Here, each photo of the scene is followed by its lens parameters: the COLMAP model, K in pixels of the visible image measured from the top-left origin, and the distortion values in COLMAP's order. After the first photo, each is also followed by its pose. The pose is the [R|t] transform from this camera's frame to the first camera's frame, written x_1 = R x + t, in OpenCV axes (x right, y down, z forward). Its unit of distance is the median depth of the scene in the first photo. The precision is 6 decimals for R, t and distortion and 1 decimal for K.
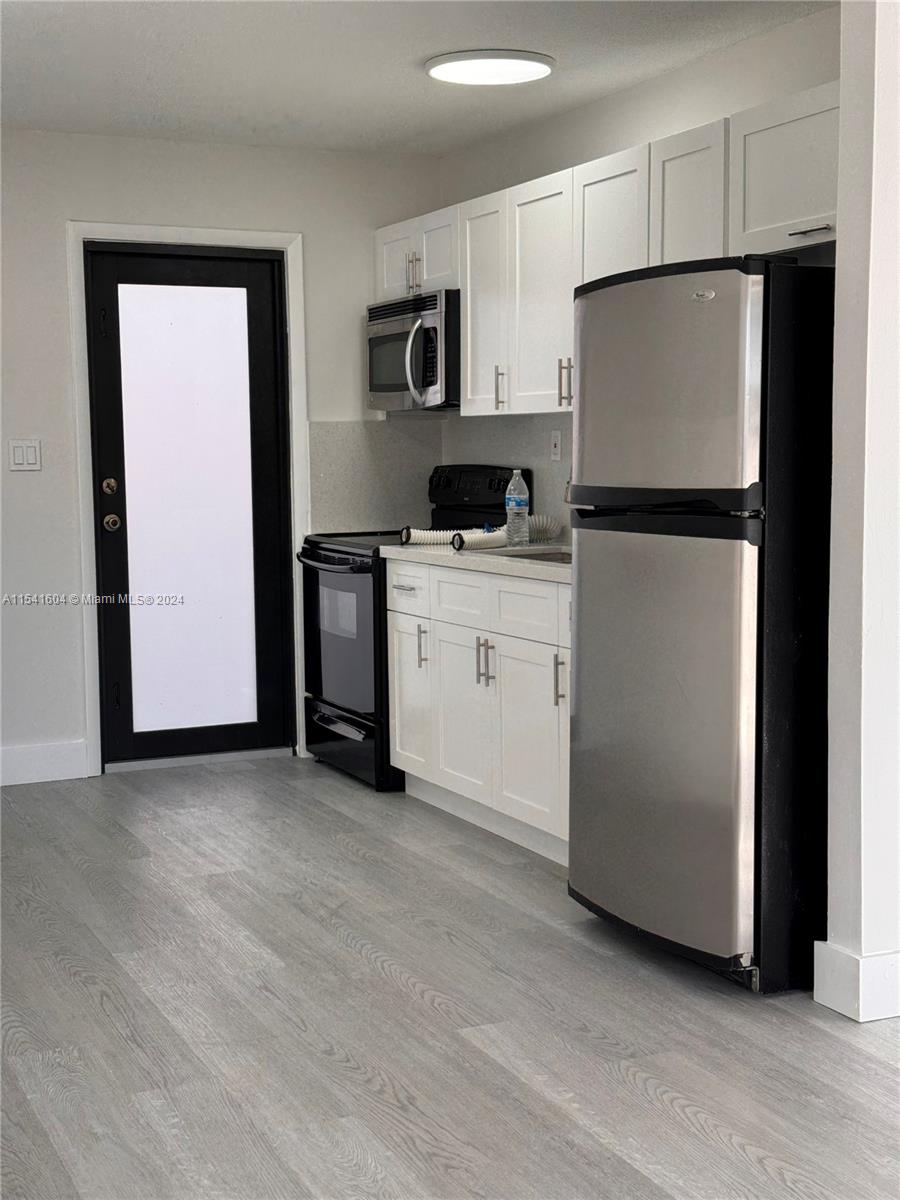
lens RADIAL K [[1711.2, 0, 450.0], [0, 1711.2, 600.0], [0, 0, 1]] dist [0.149588, -0.100749]
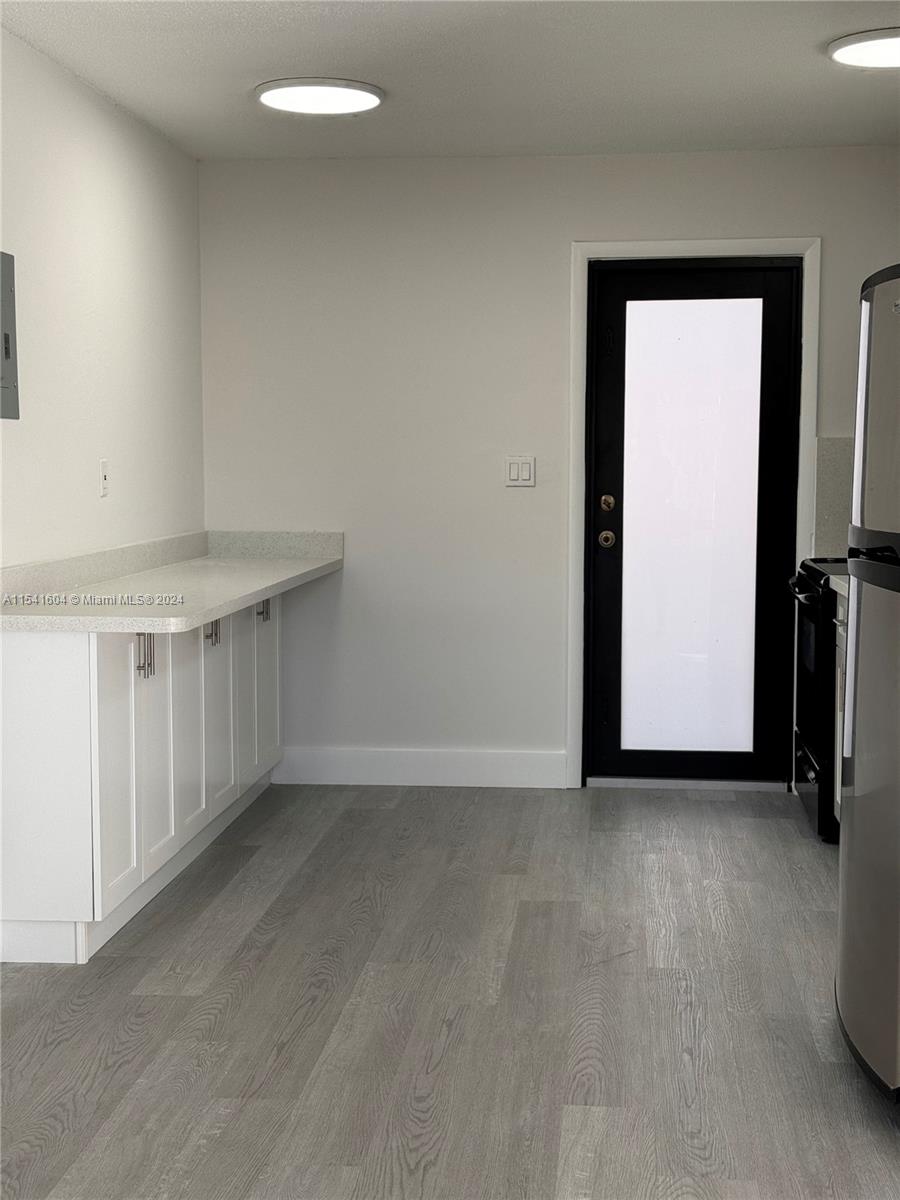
lens RADIAL K [[1711.2, 0, 450.0], [0, 1711.2, 600.0], [0, 0, 1]] dist [0.149588, -0.100749]
pose [[0.857701, 0.056358, -0.511051, 0.246376], [-0.056691, 0.998280, 0.014945, -0.019673], [0.511014, 0.016154, 0.859421, 0.096775]]
